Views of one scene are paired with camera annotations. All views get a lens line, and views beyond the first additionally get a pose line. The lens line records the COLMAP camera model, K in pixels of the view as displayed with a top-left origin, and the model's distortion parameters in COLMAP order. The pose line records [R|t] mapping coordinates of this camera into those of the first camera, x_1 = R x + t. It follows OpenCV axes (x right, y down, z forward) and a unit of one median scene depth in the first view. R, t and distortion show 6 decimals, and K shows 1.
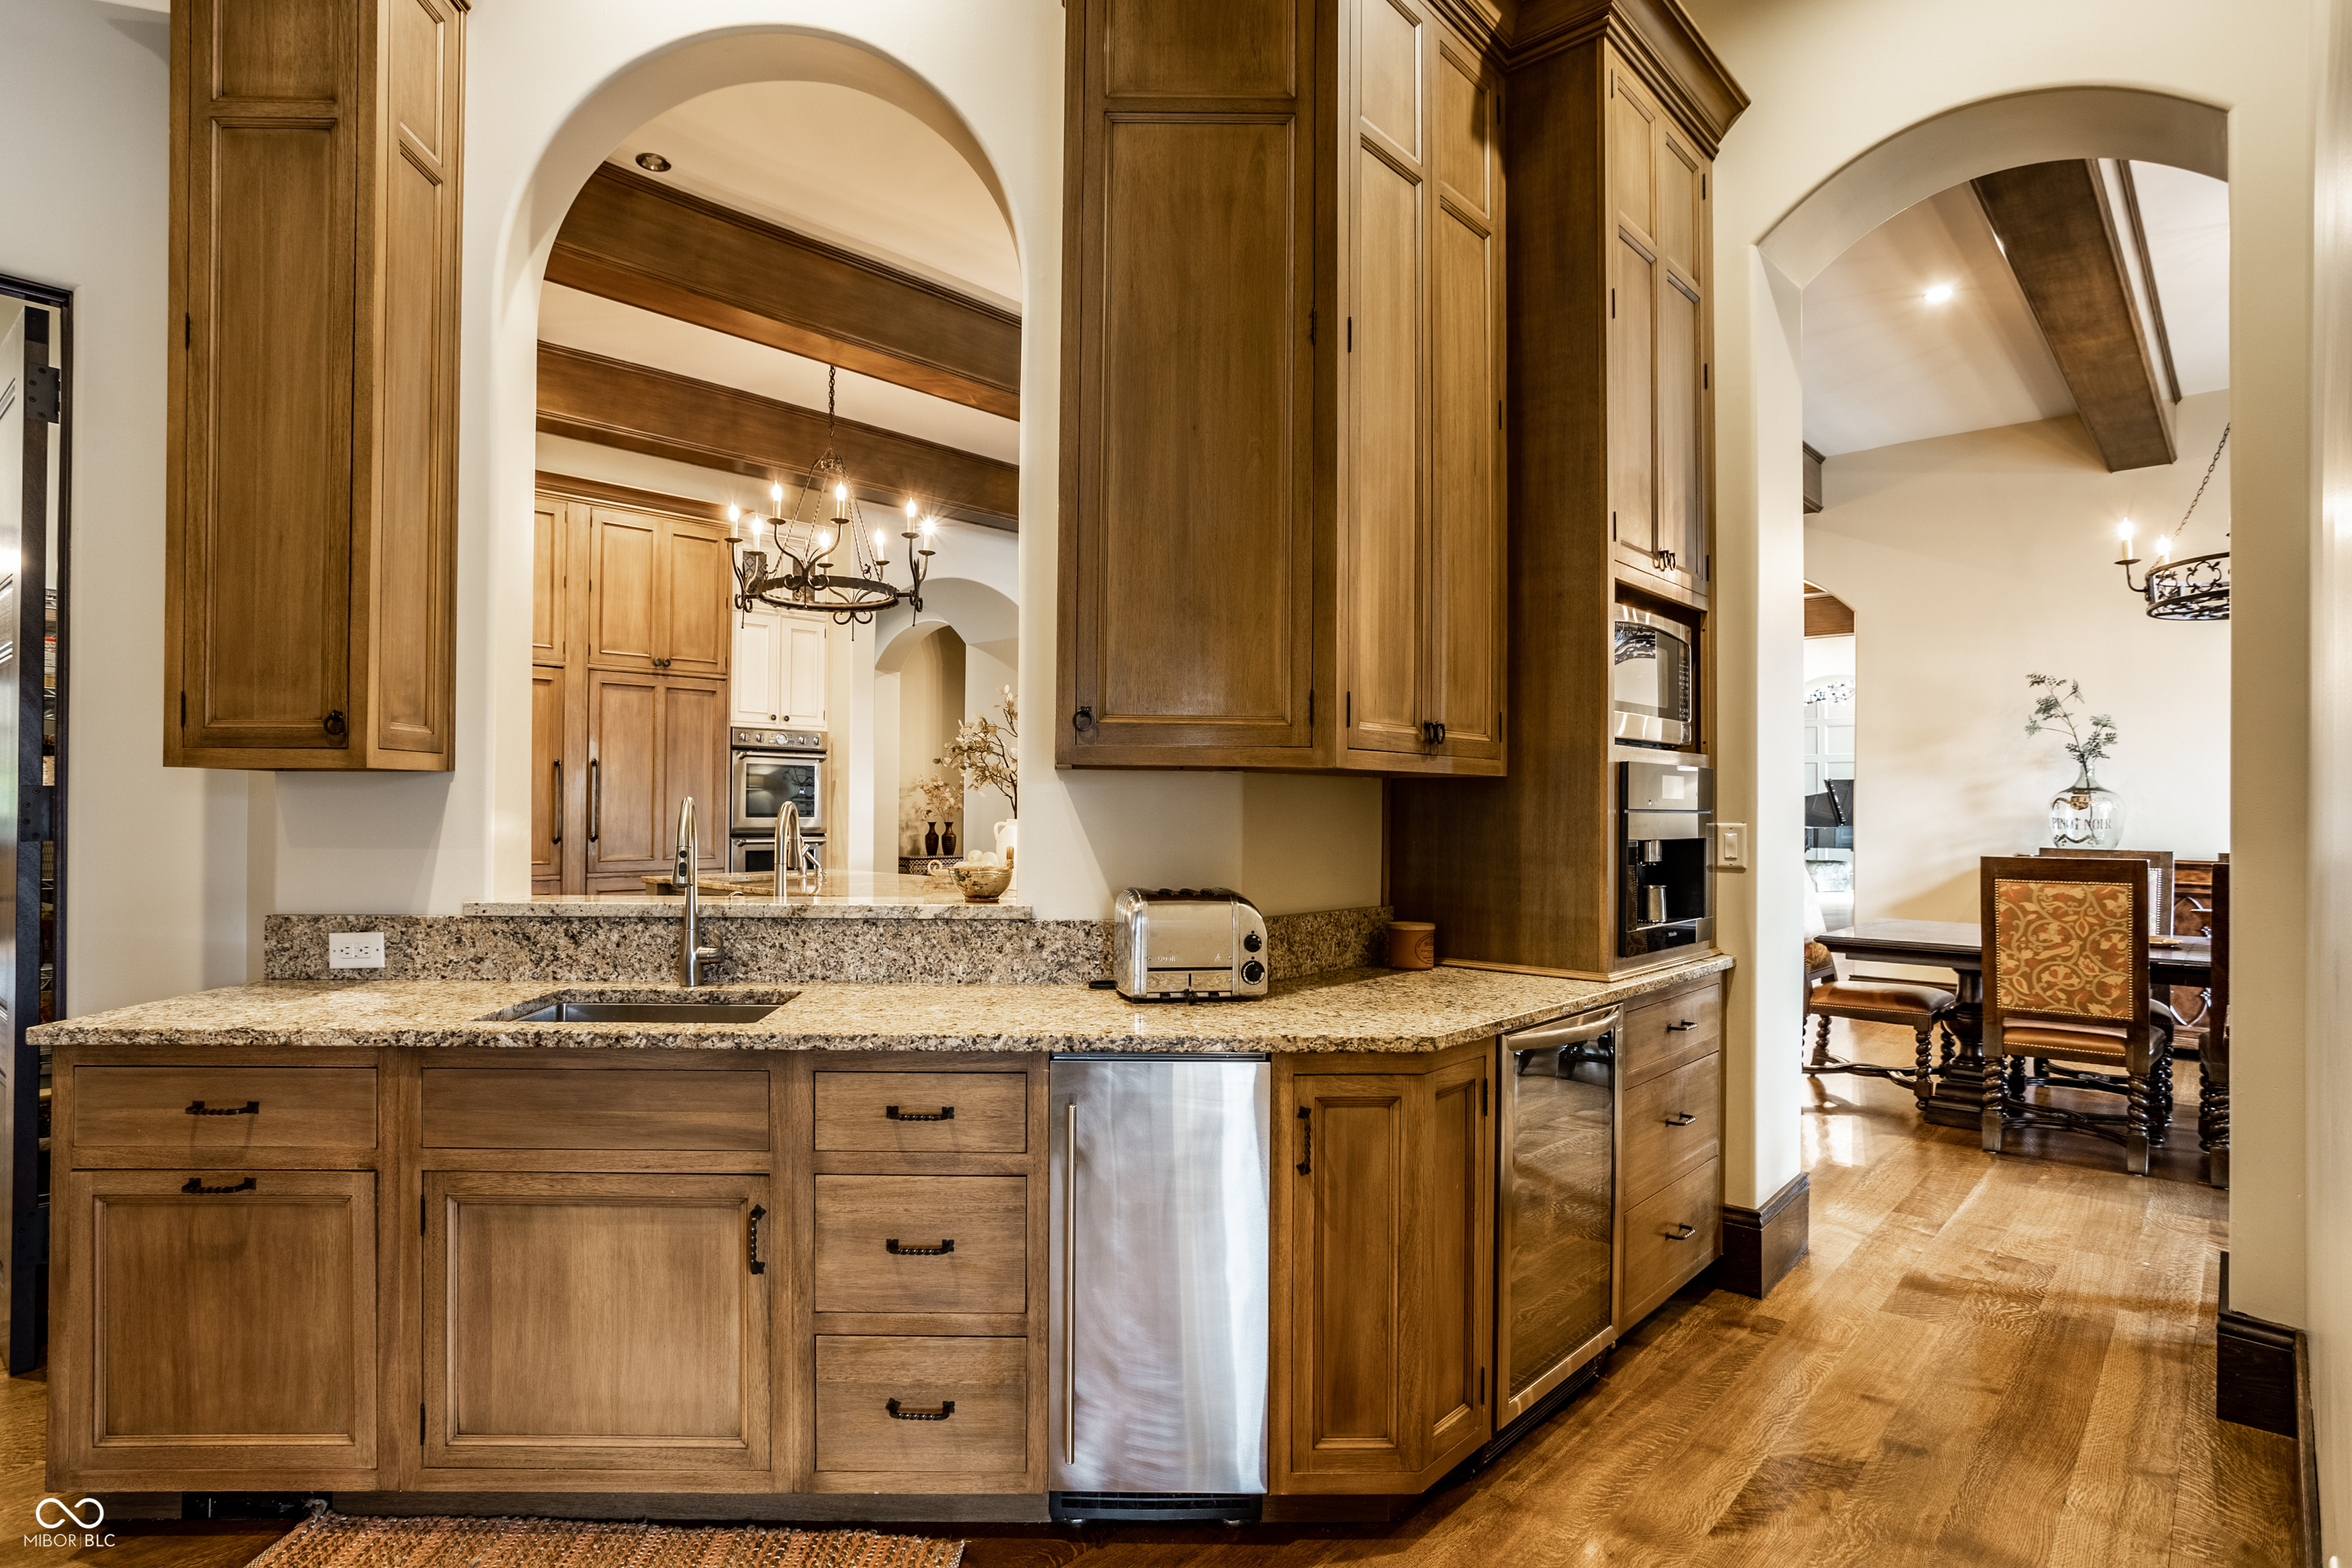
lens RADIAL K [[1226.6, 0, 1176.7], [0, 1226.6, 791.5], [0, 0, 1]] dist [-0.021162, 0.001521]
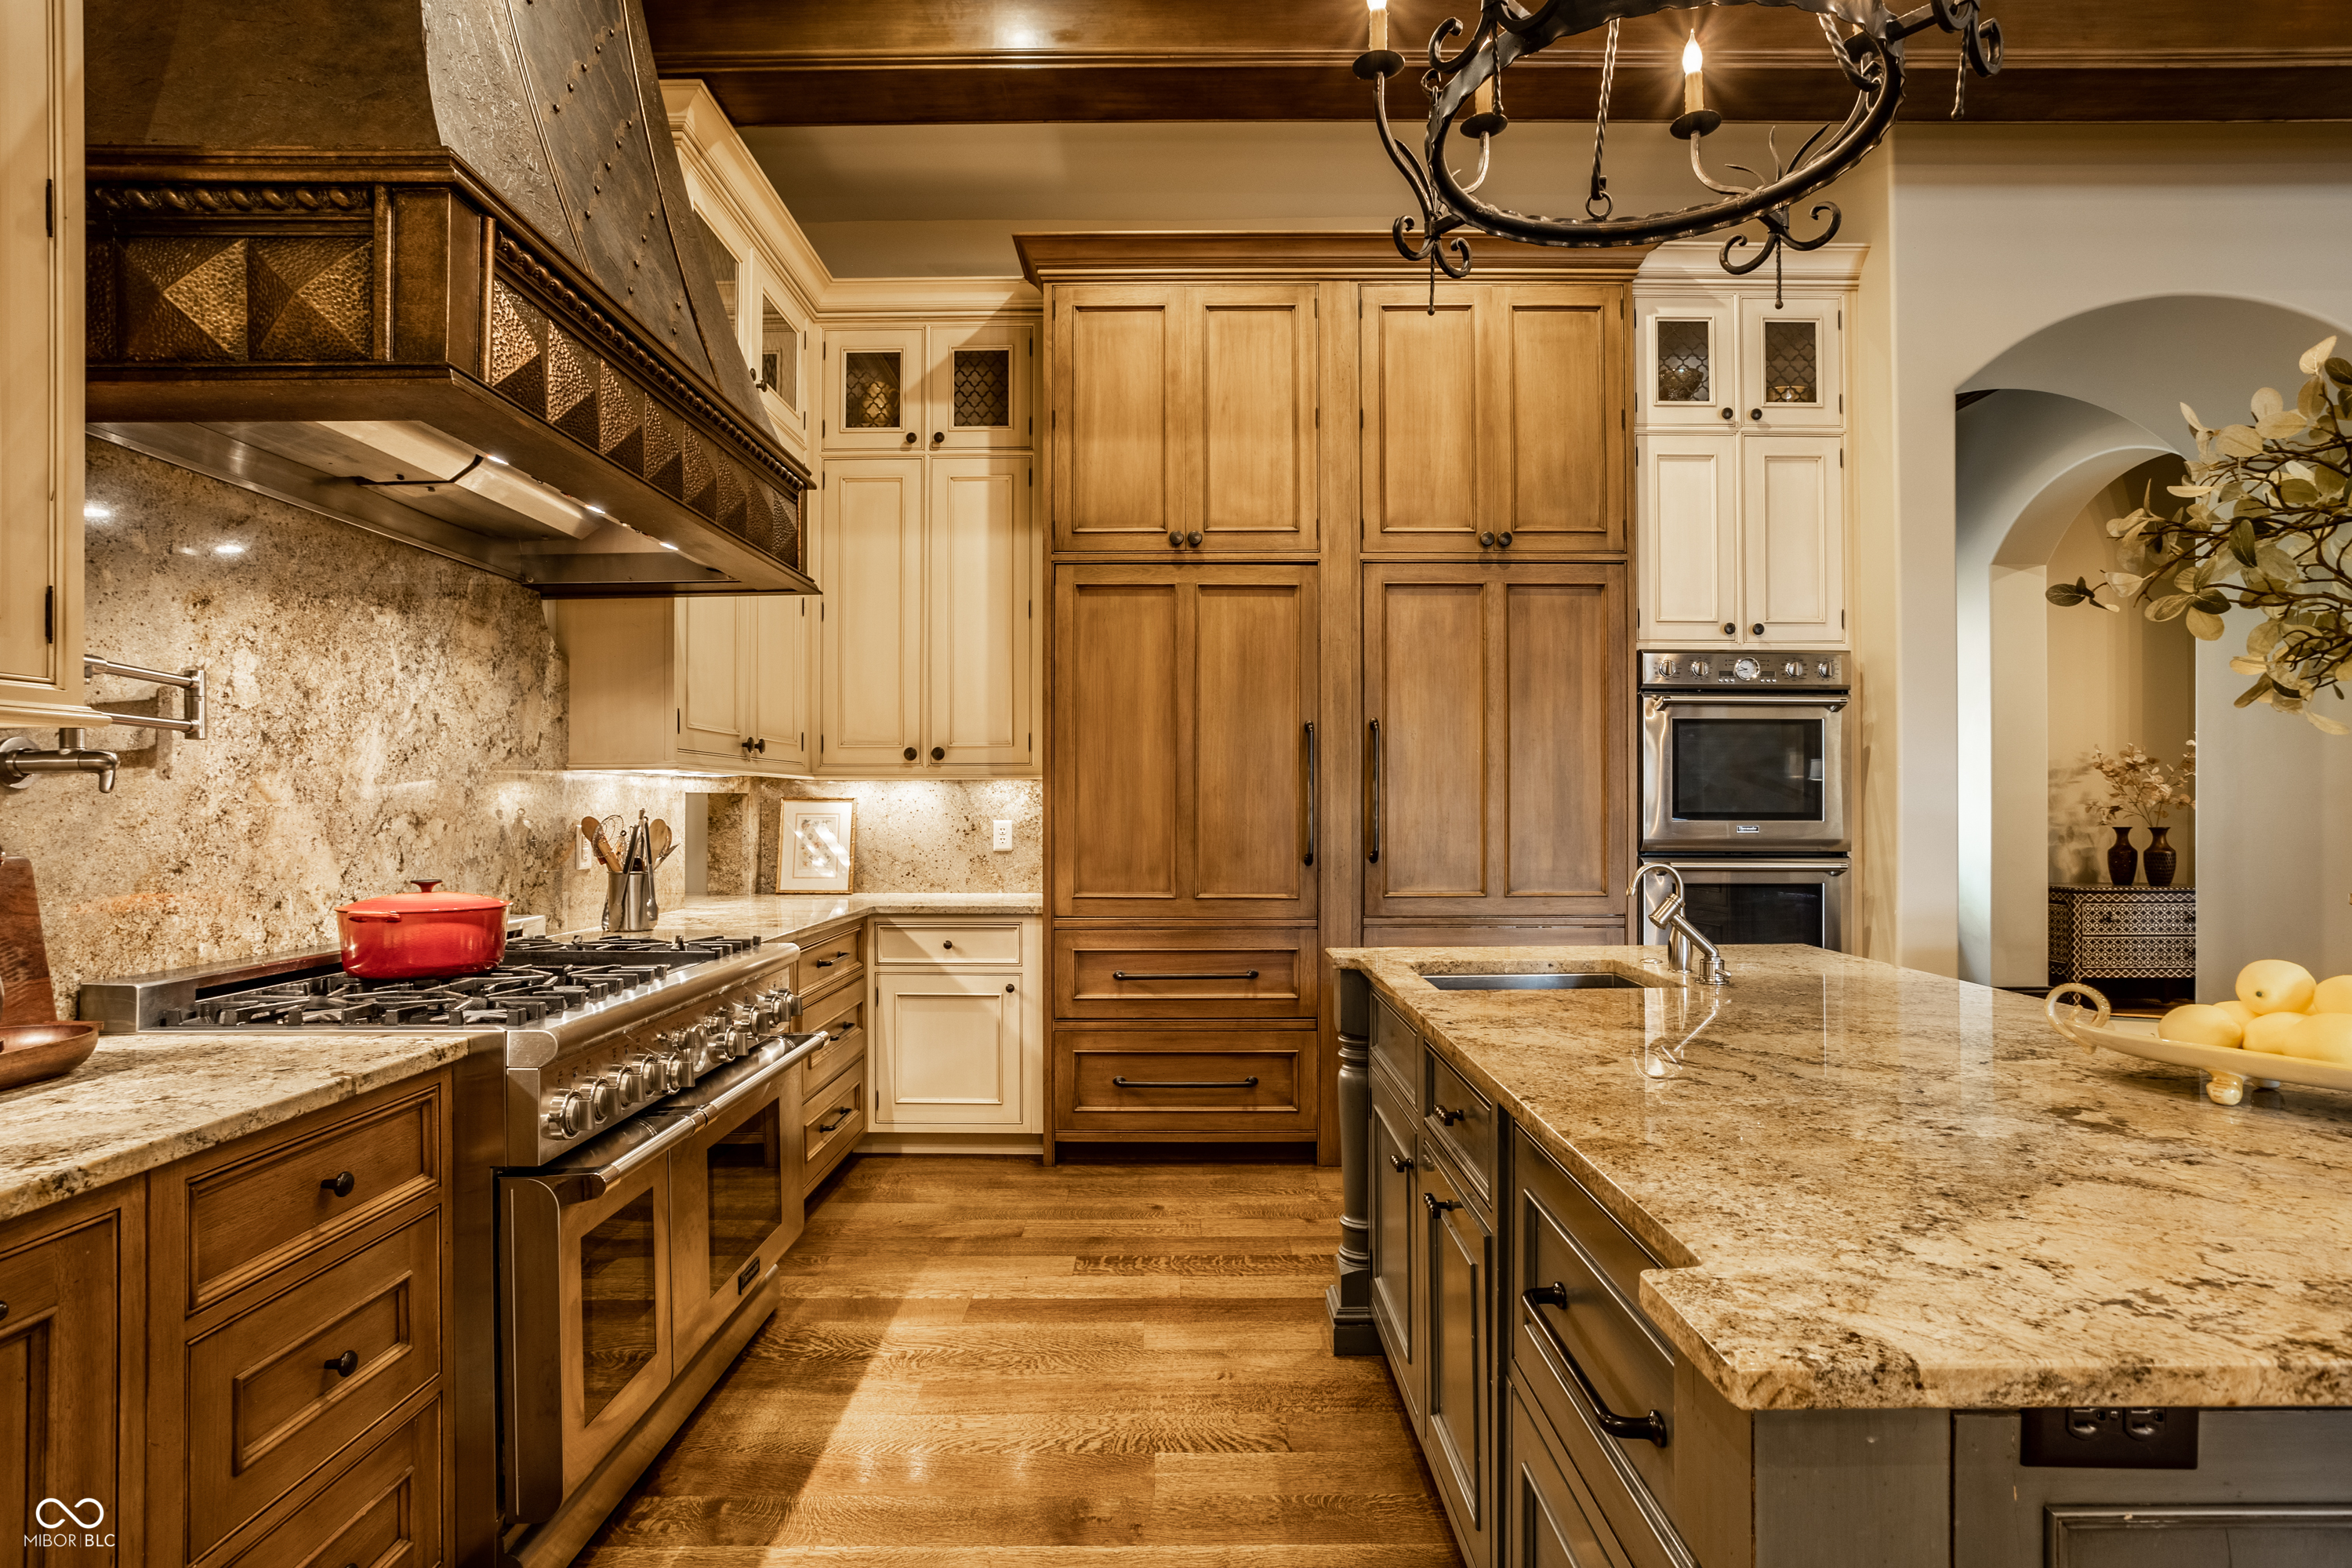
lens RADIAL K [[1226.6, 0, 1166.9], [0, 1226.6, 787.4], [0, 0, 1]] dist [-0.021162, 0.001521]
pose [[0.642514, -0.016957, -0.766087, -0.093202], [0.014916, 0.999842, -0.009622, 0.009433], [0.766129, -0.005245, 0.642665, 0.521434]]
